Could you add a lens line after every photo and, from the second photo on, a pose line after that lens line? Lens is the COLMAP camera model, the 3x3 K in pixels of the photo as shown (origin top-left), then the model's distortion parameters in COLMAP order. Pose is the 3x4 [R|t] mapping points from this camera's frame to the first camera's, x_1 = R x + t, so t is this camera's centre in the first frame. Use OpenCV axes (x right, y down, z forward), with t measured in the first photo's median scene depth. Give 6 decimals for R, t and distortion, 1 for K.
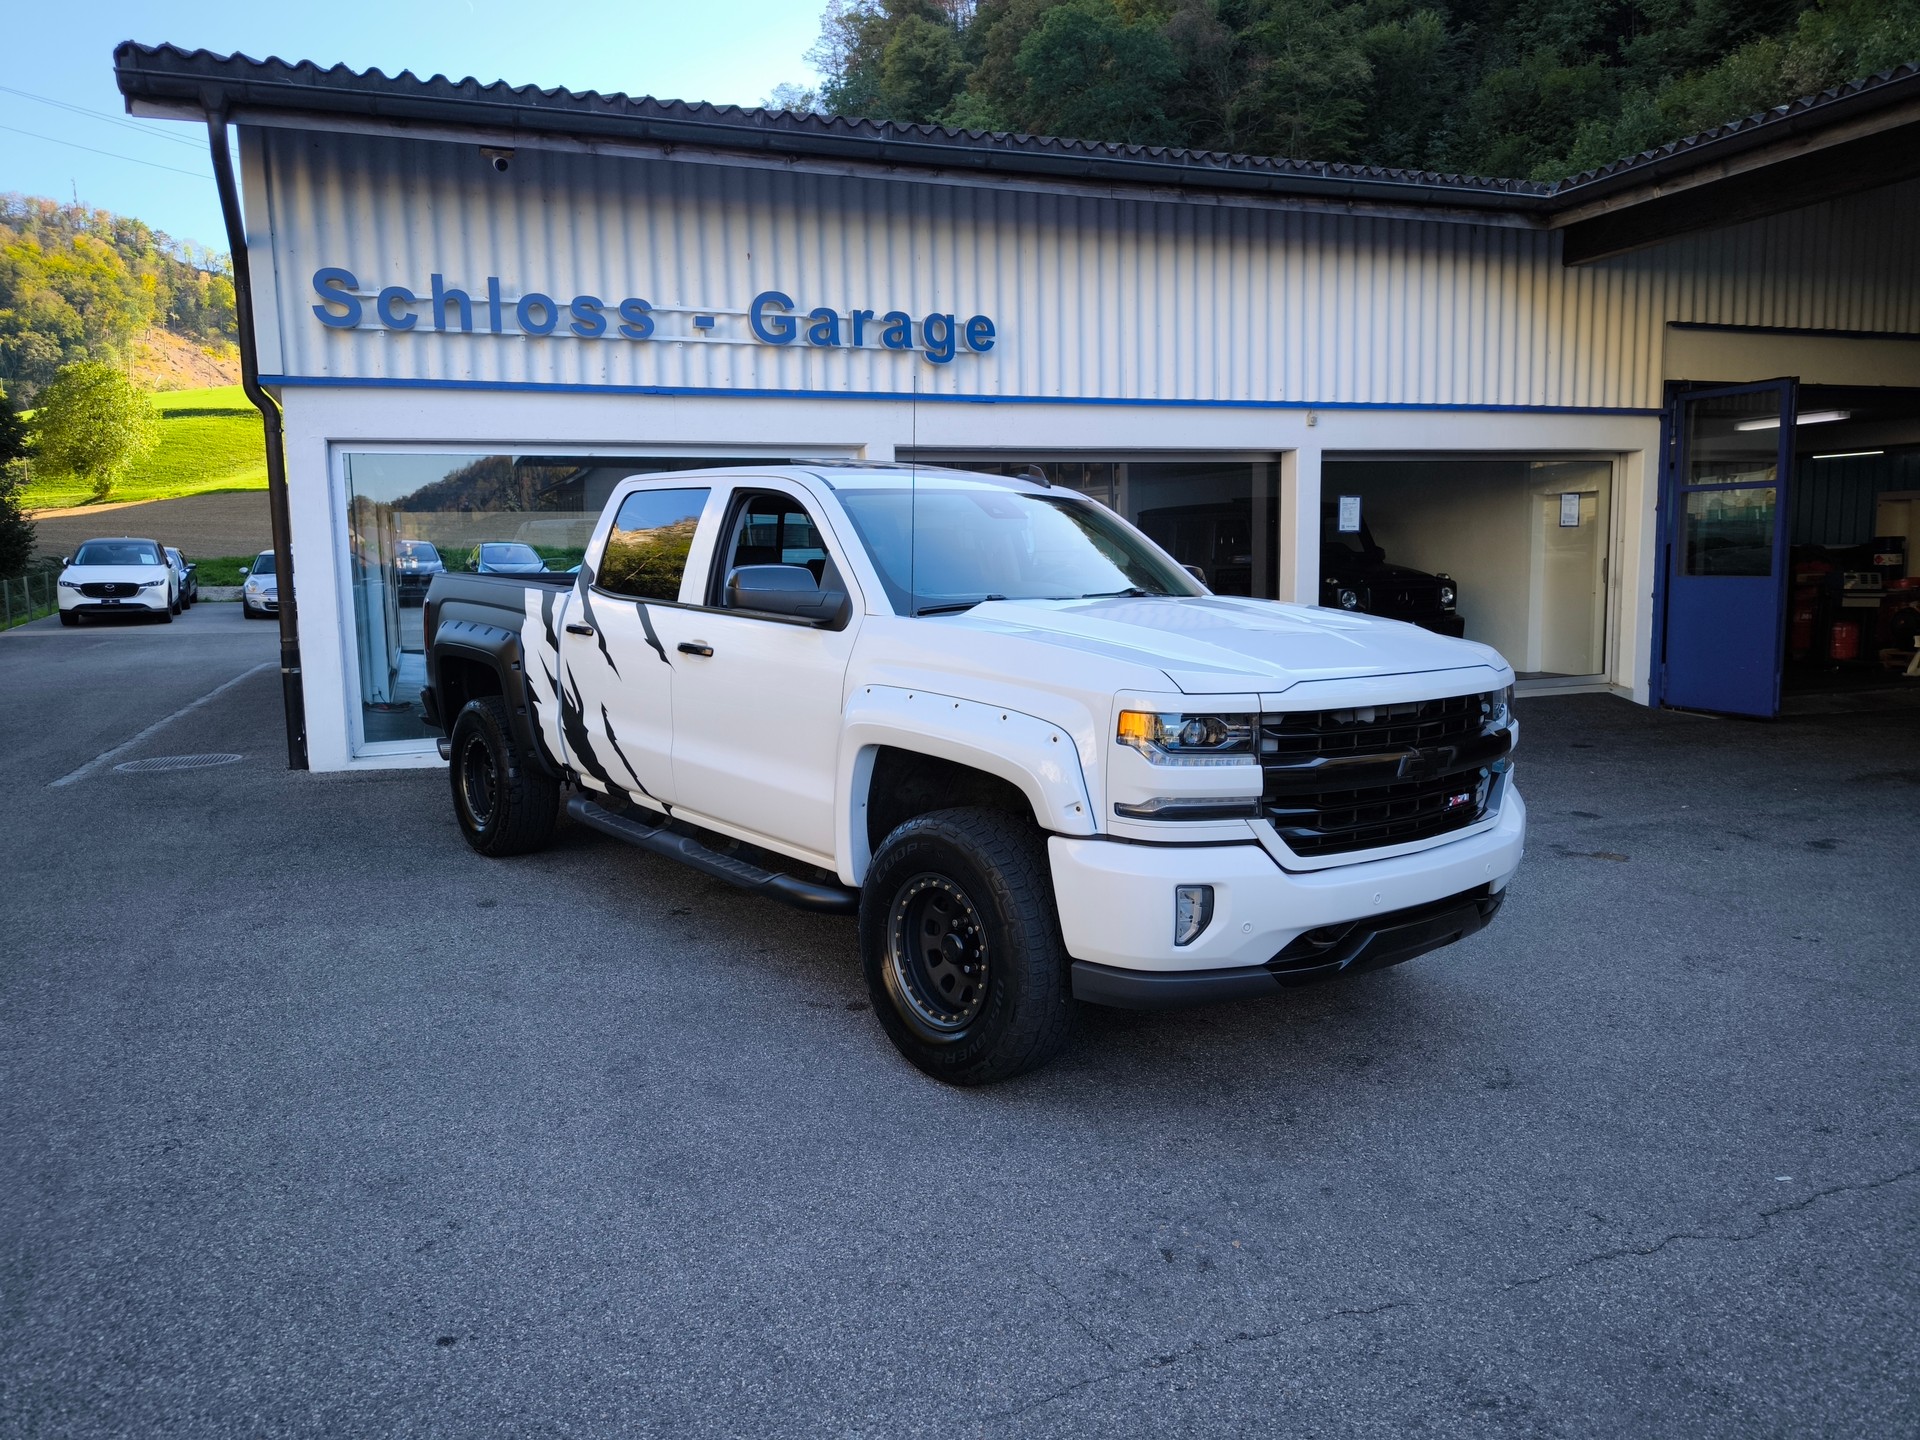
lens RADIAL K [[1336.6, 0, 950.5], [0, 1336.6, 717.3], [0, 0, 1]] dist [0.043405, -0.029198]
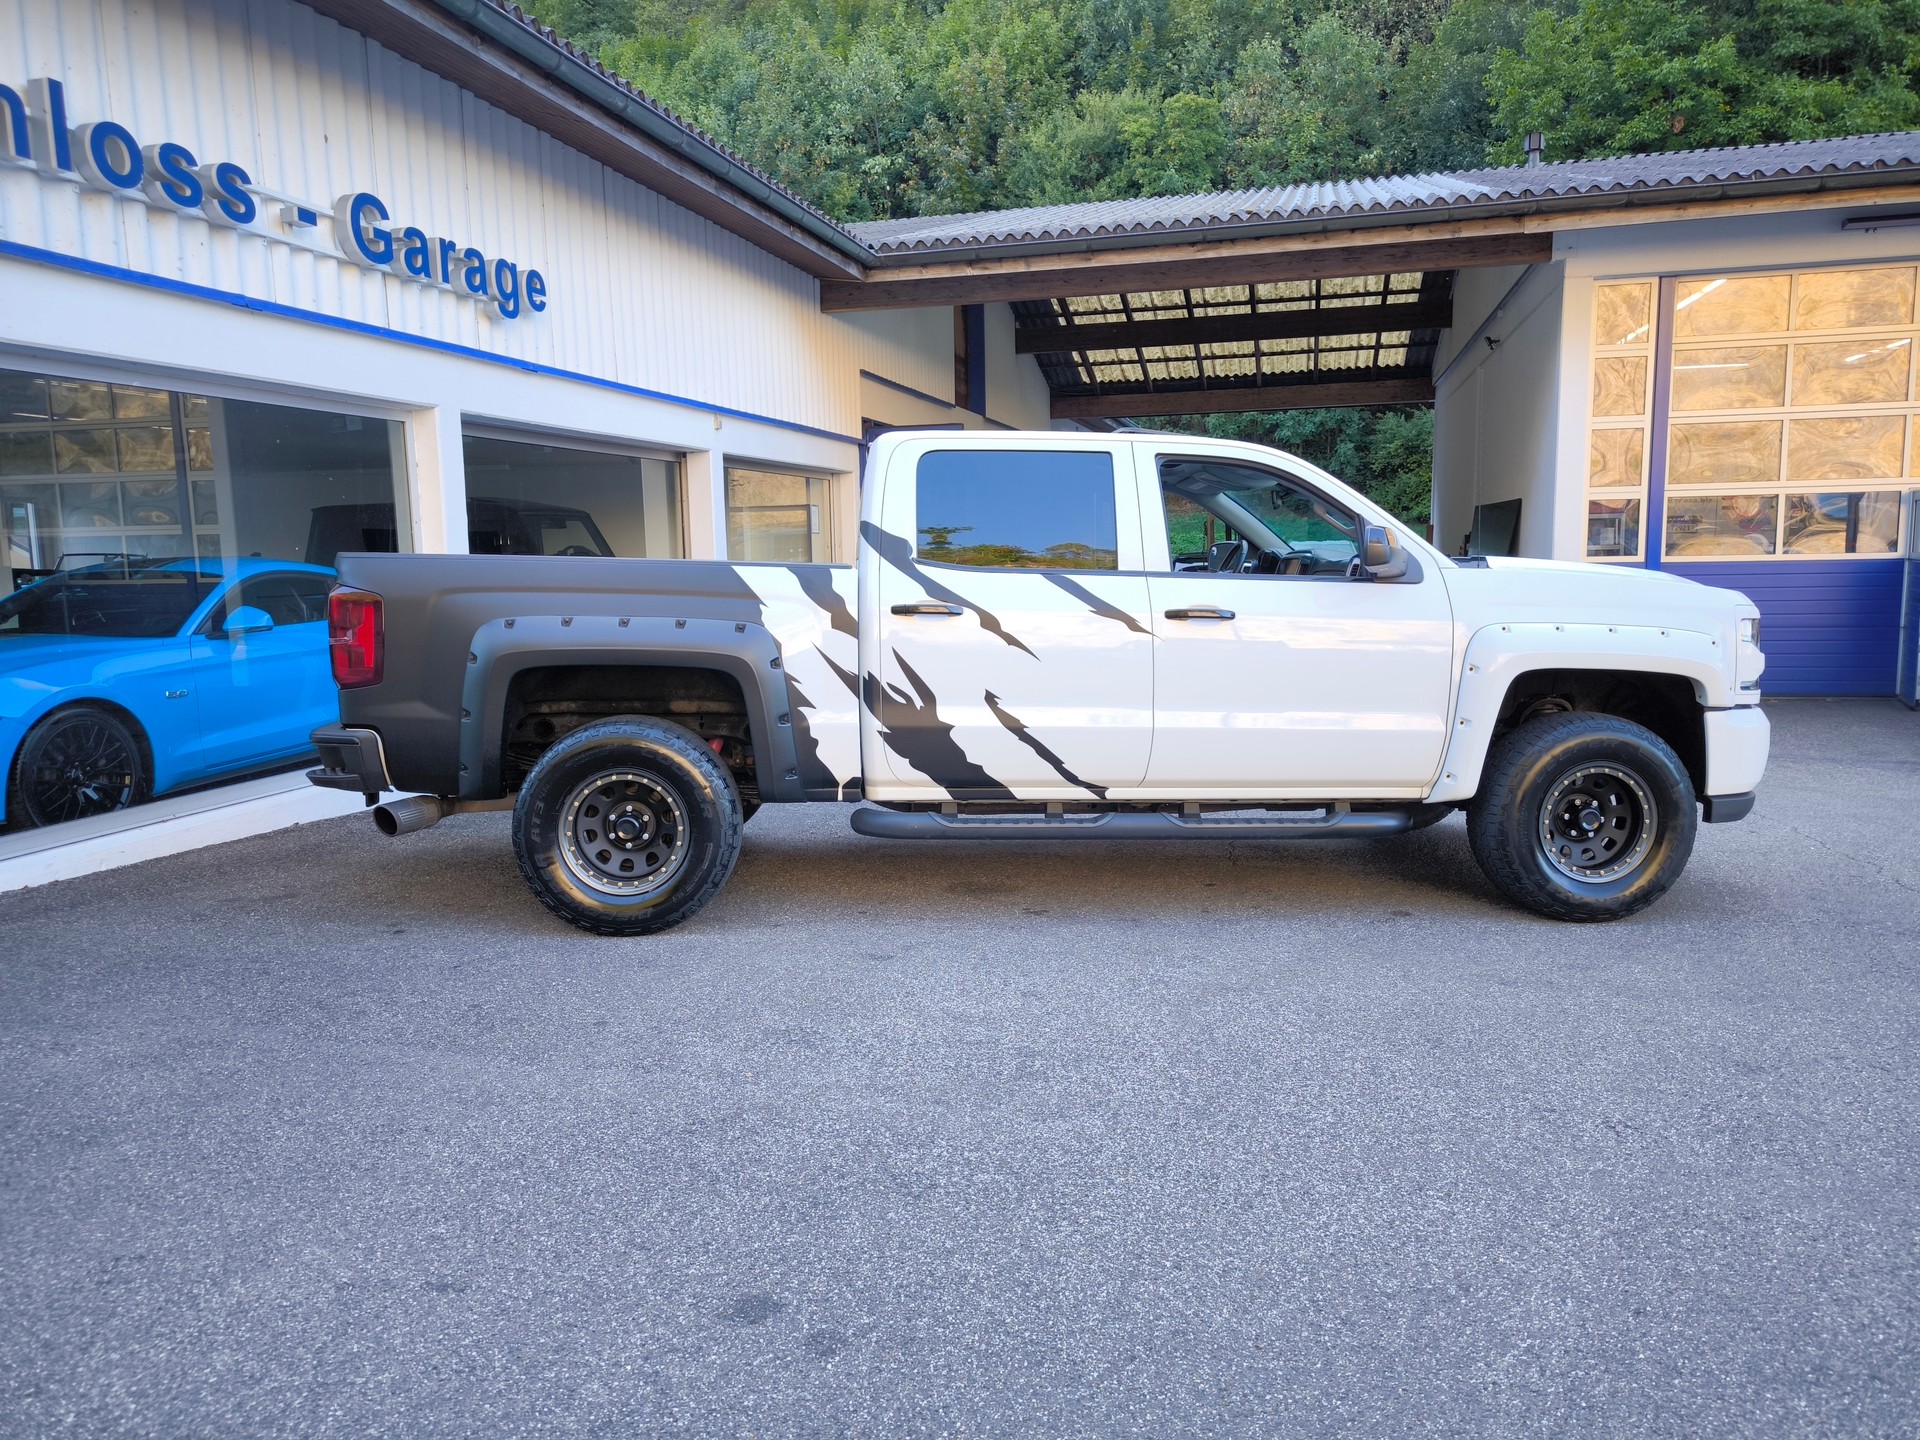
lens RADIAL K [[1331.7, 0, 960.0], [0, 1331.7, 720.0], [0, 0, 1]] dist [0.051616, -0.040416]
pose [[0.582044, -0.094768, 0.807616, -0.618708], [0.105221, 0.993613, 0.040762, -0.018070], [-0.806321, 0.061253, 0.588298, 0.318720]]
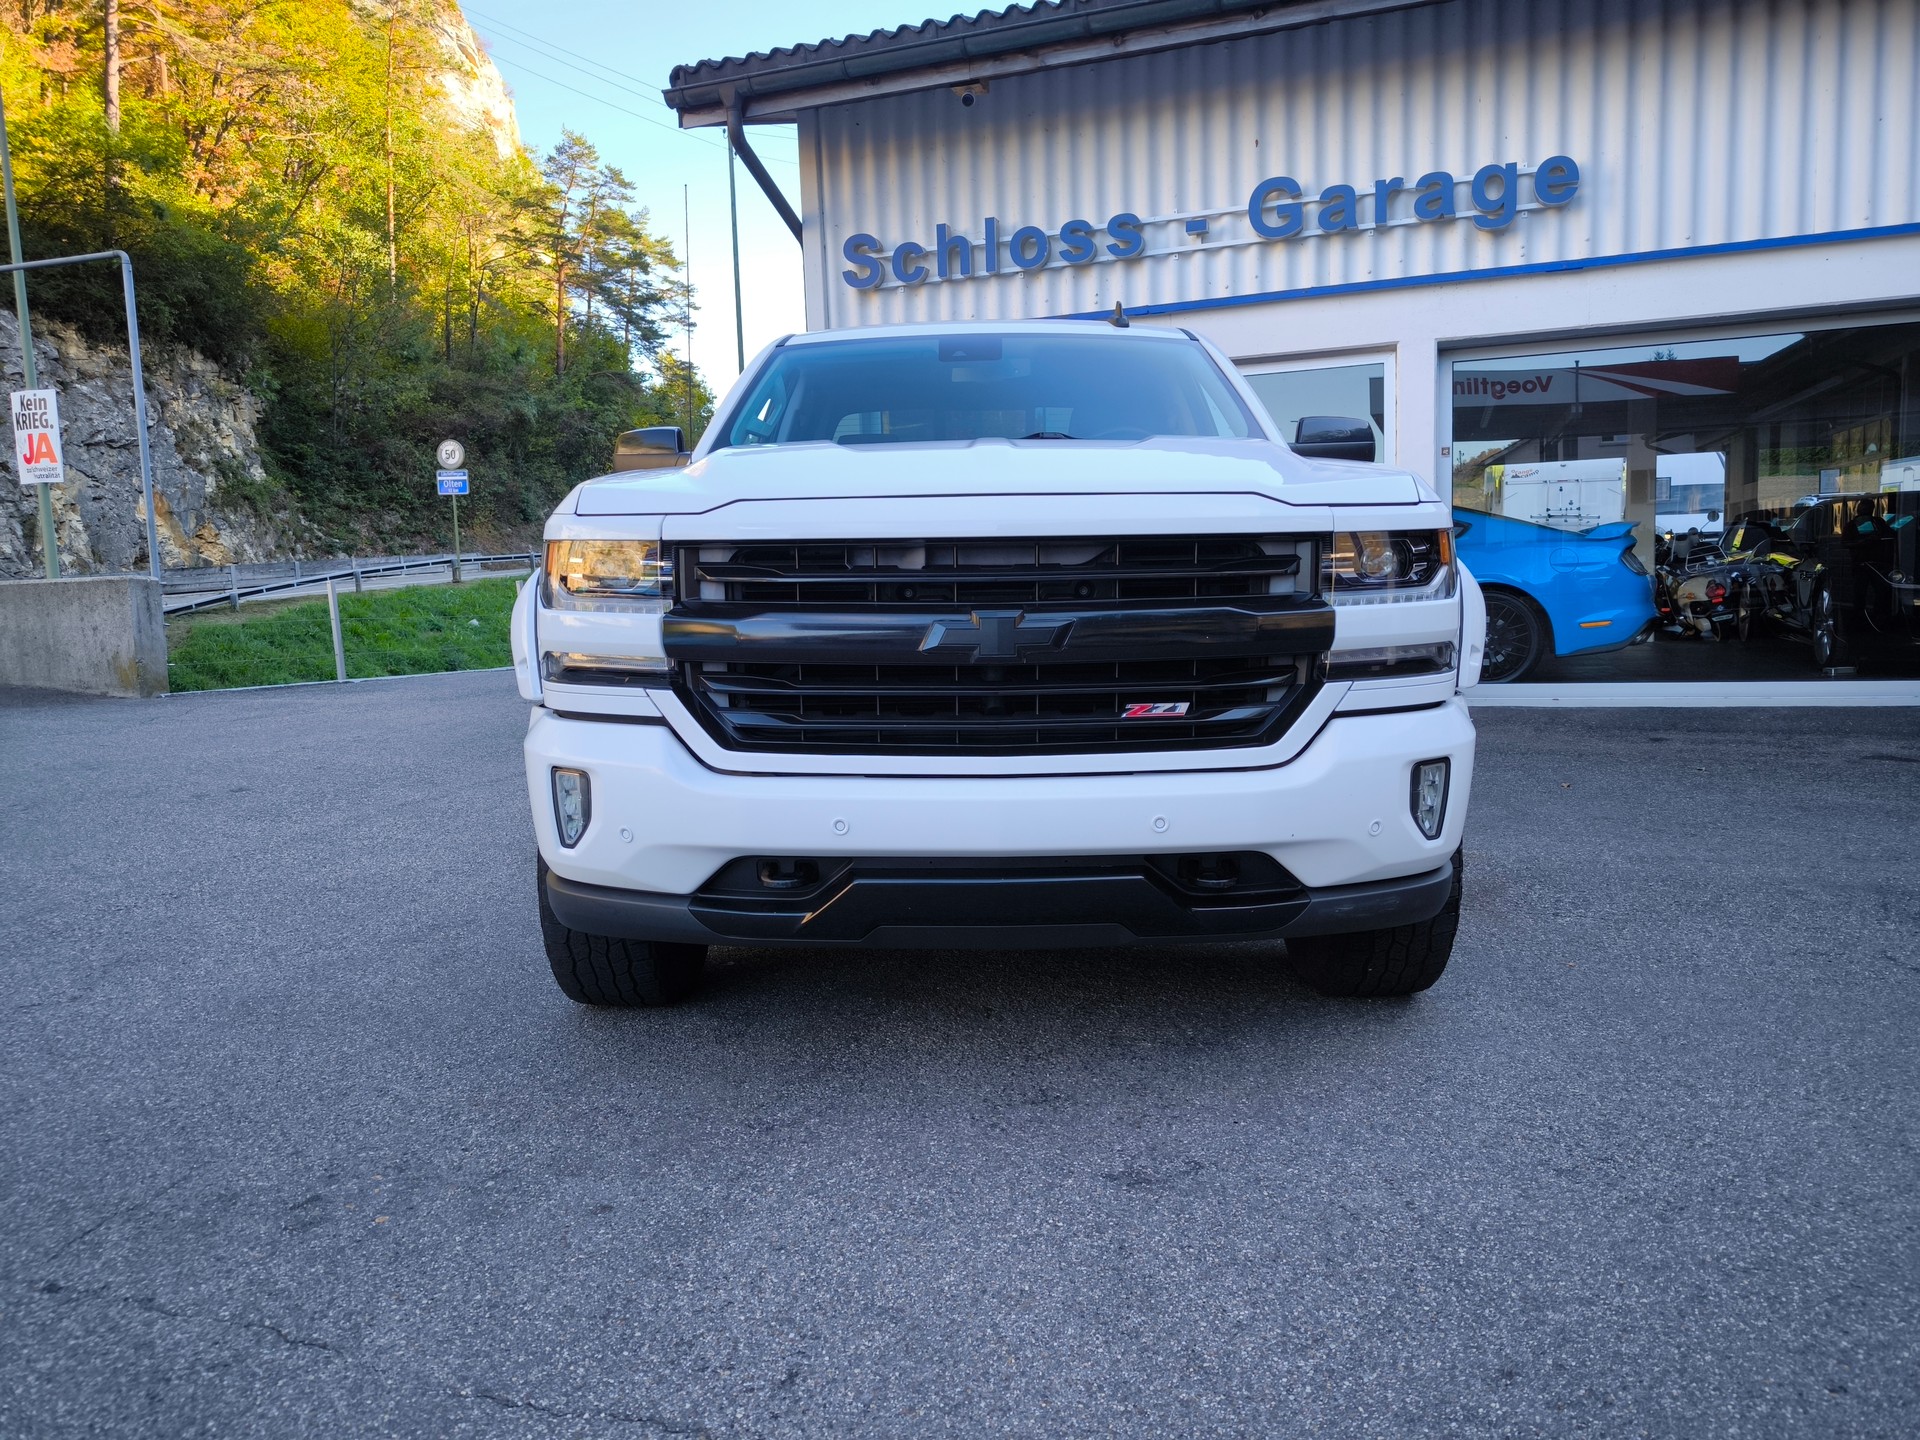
lens RADIAL K [[1334.4, 0, 959.4], [0, 1334.4, 722.7], [0, 0, 1]] dist [0.043032, -0.029635]
pose [[0.759729, 0.064910, -0.646991, 0.319671], [-0.059411, 0.997772, 0.030340, 0.024389], [0.647520, 0.015388, 0.761893, 0.216555]]
